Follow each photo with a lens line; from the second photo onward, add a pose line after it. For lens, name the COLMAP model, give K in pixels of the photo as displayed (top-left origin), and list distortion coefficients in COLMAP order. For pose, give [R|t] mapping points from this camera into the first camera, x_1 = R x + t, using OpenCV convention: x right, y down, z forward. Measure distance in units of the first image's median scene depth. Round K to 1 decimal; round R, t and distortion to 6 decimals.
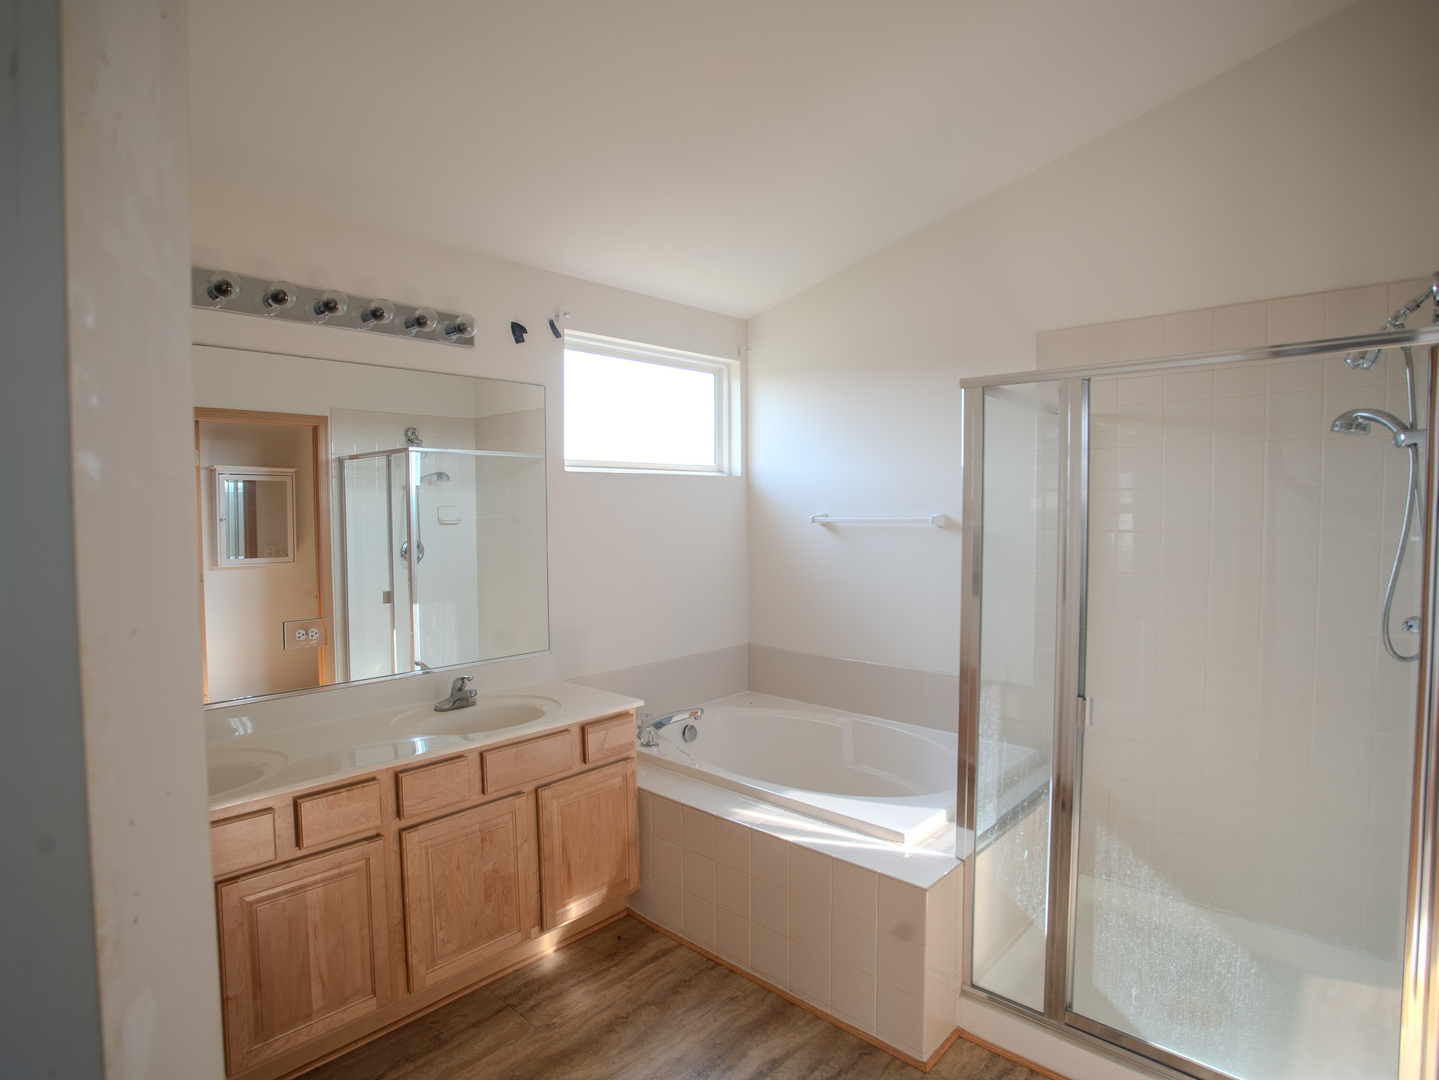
lens RADIAL K [[764.5, 0, 712.5], [0, 764.5, 535.4], [0, 0, 1]] dist [-0.103776, 0.038912]
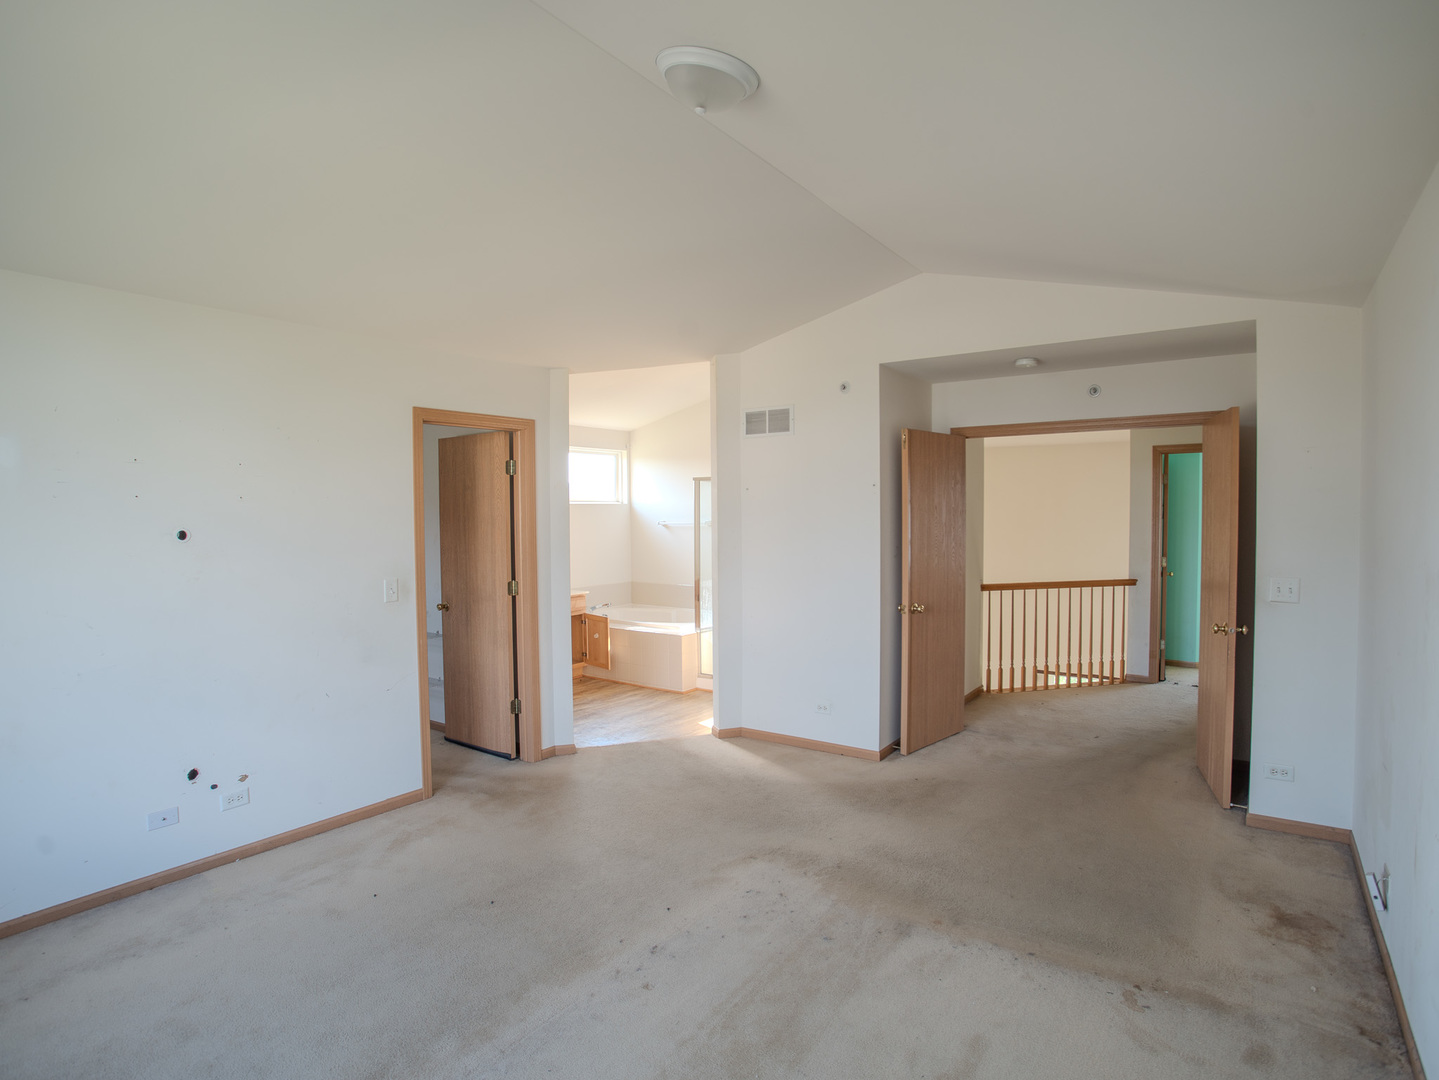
lens RADIAL K [[764.5, 0, 712.5], [0, 764.5, 535.4], [0, 0, 1]] dist [-0.103776, 0.038912]
pose [[0.992797, -0.016625, 0.118650, 0.017984], [0.016394, 0.999861, 0.002925, 0.010520], [-0.118682, -0.000958, 0.992932, -1.239232]]
